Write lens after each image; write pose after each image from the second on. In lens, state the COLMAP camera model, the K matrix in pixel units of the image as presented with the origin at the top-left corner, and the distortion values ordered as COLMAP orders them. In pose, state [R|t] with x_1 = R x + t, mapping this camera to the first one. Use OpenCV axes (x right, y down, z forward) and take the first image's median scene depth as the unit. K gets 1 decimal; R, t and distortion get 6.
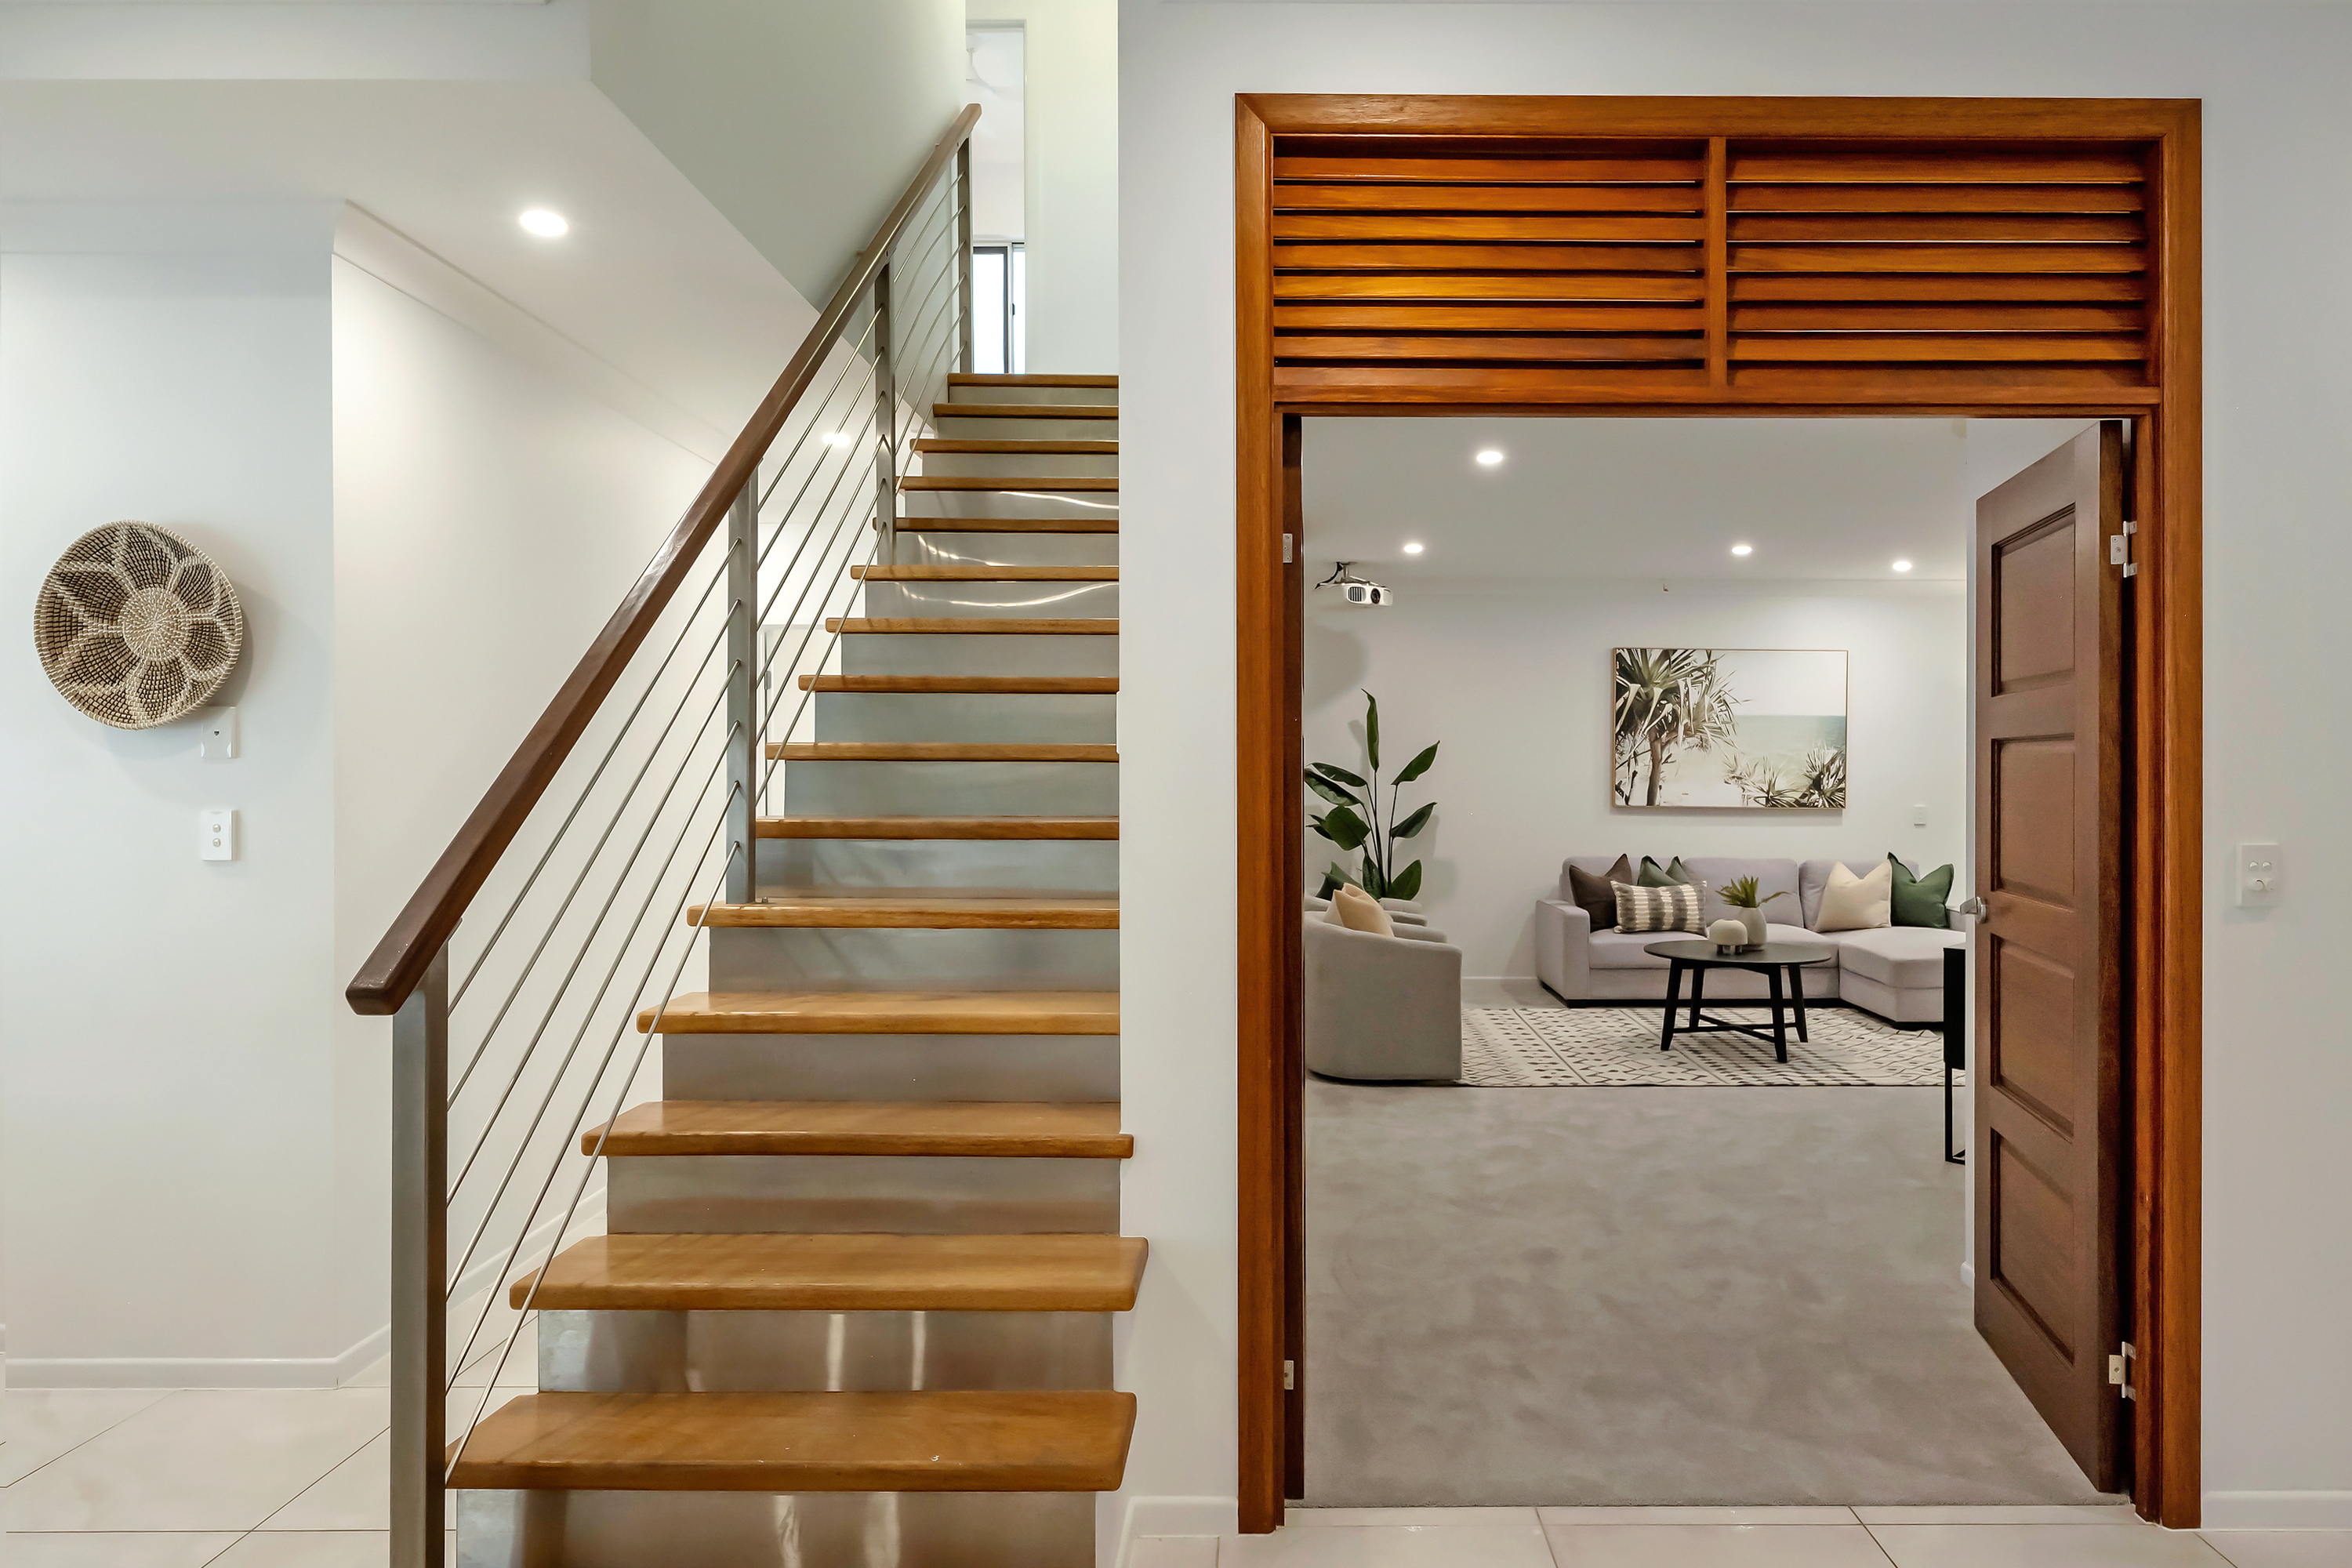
lens RADIAL K [[1414.1, 0, 1180.8], [0, 1414.1, 783.3], [0, 0, 1]] dist [0.004965, -0.002672]
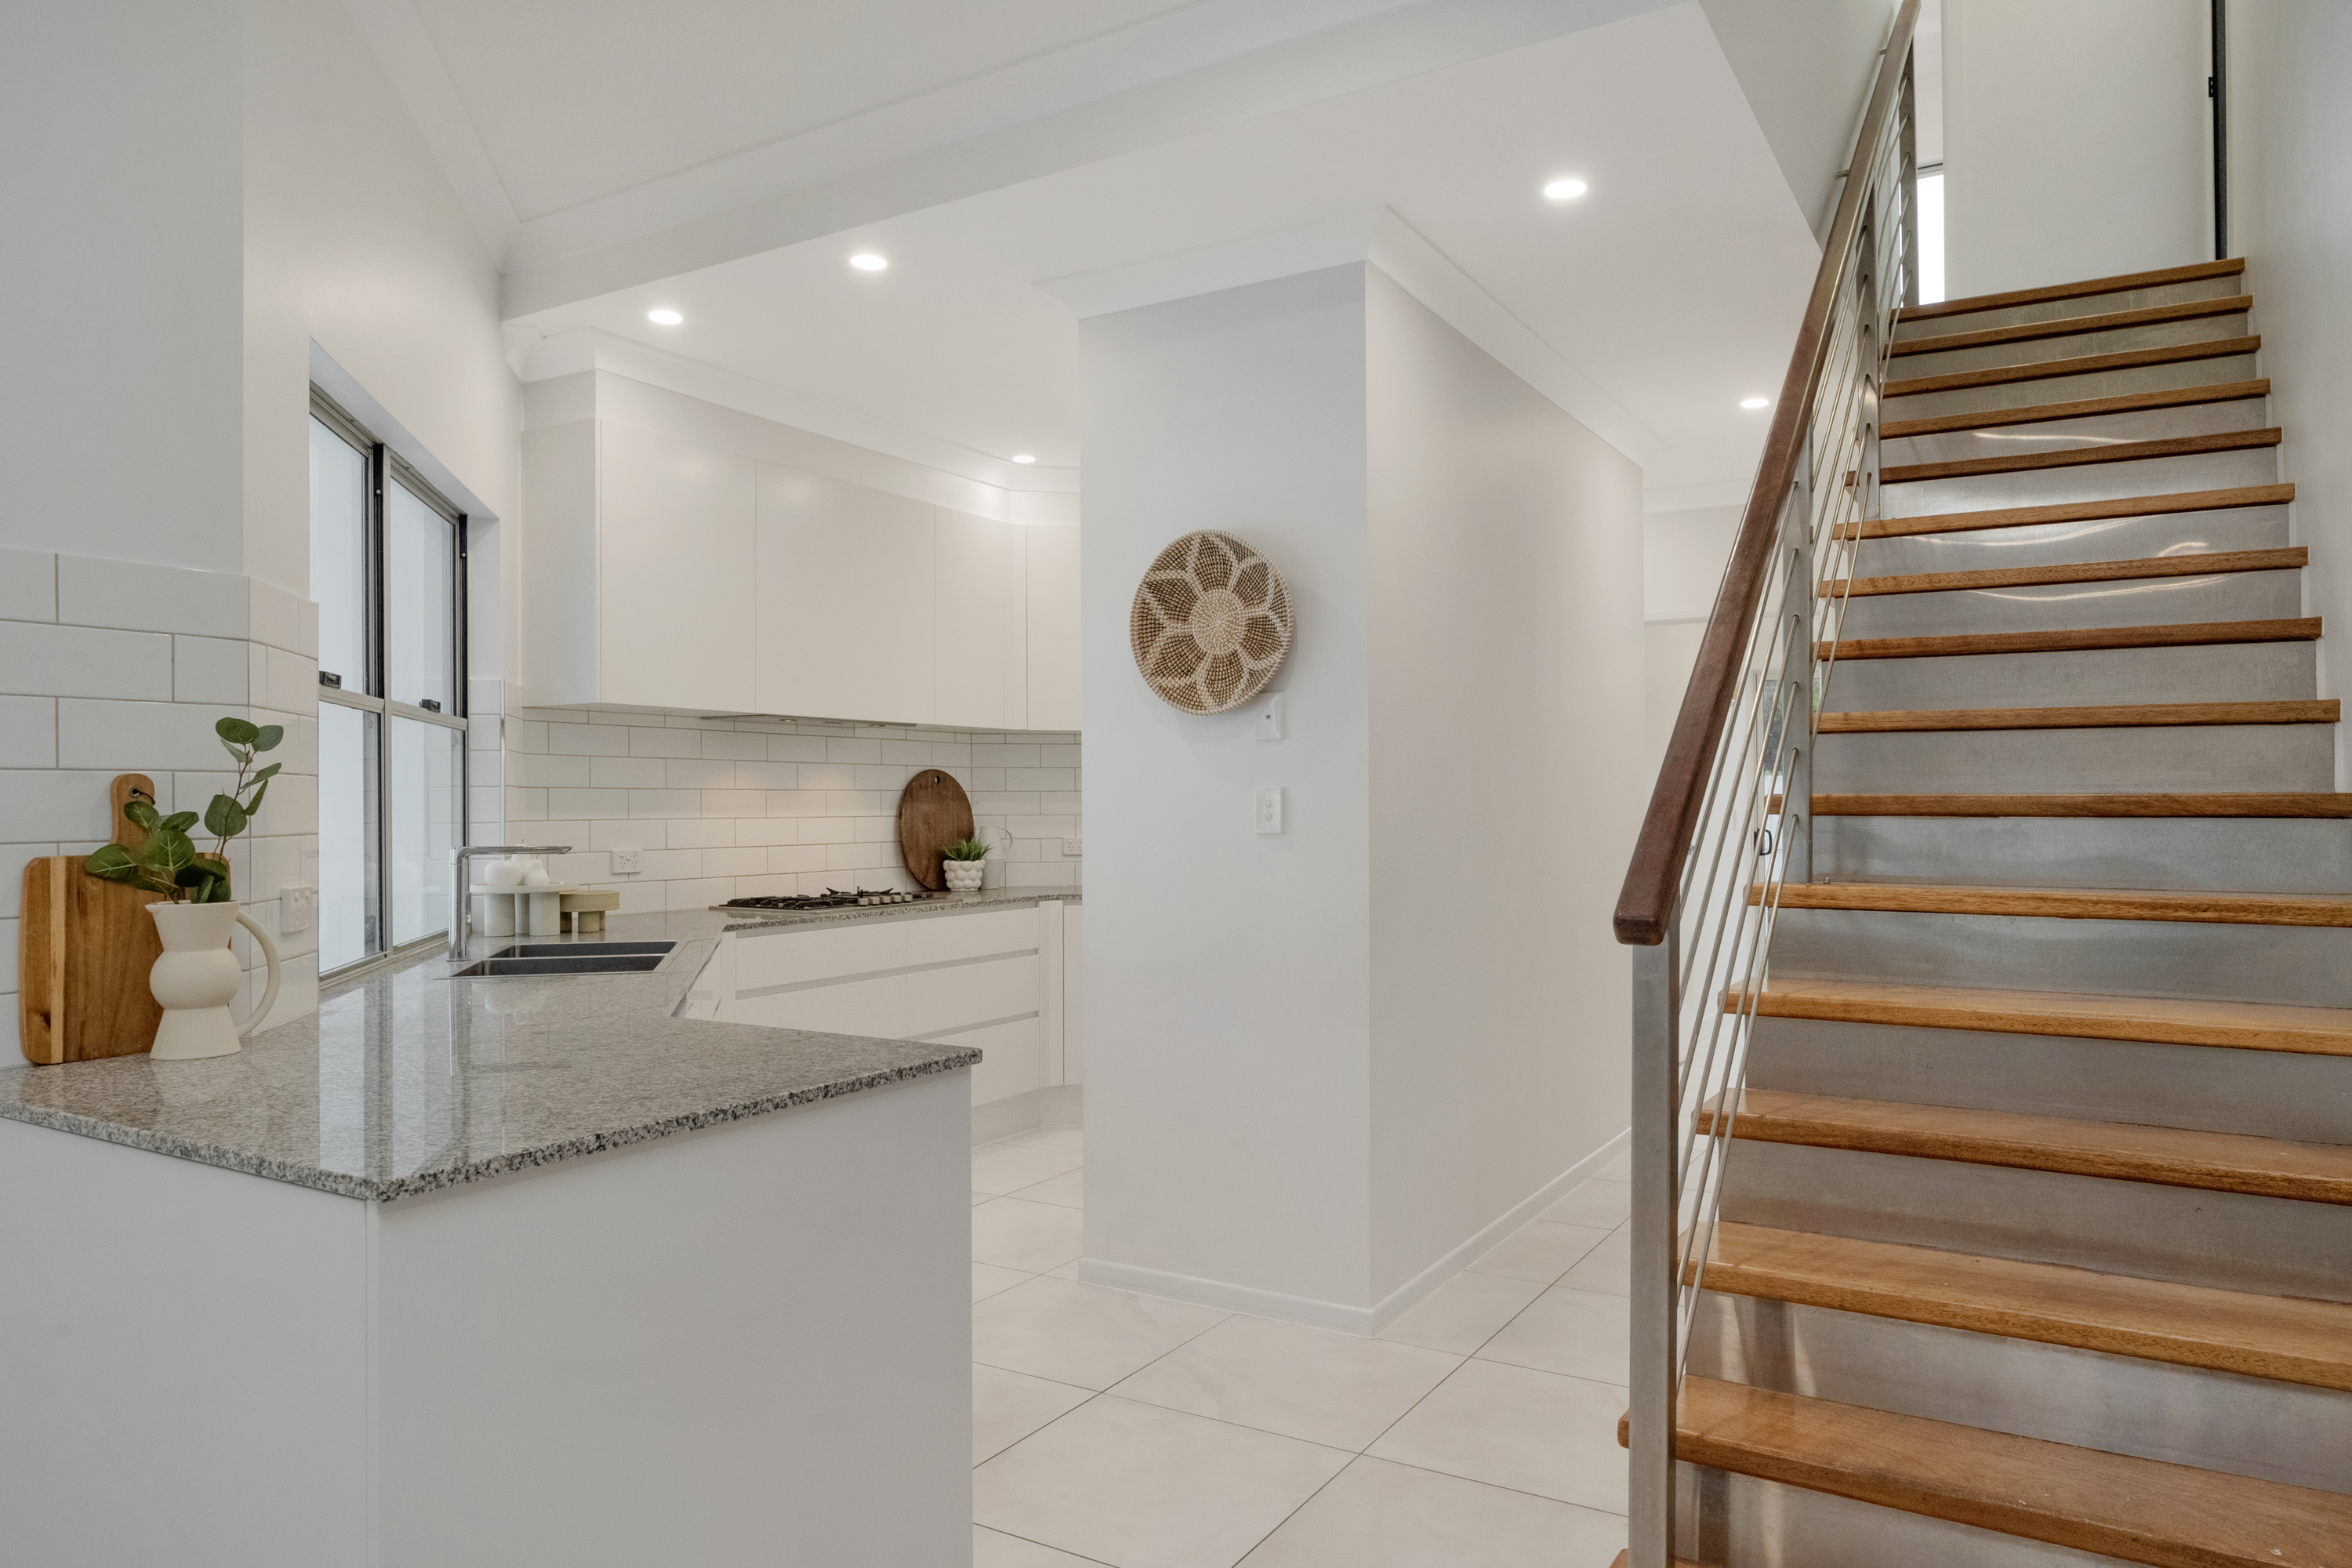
lens RADIAL K [[1492.1, 0, 1179.2], [0, 1492.1, 782.2], [0, 0, 1]] dist [0.001291, 0.000077]
pose [[0.855619, -0.006765, -0.517561, -0.253504], [-0.000334, 0.999907, -0.013623, 0.054402], [0.517605, 0.011829, 0.855538, -0.038155]]
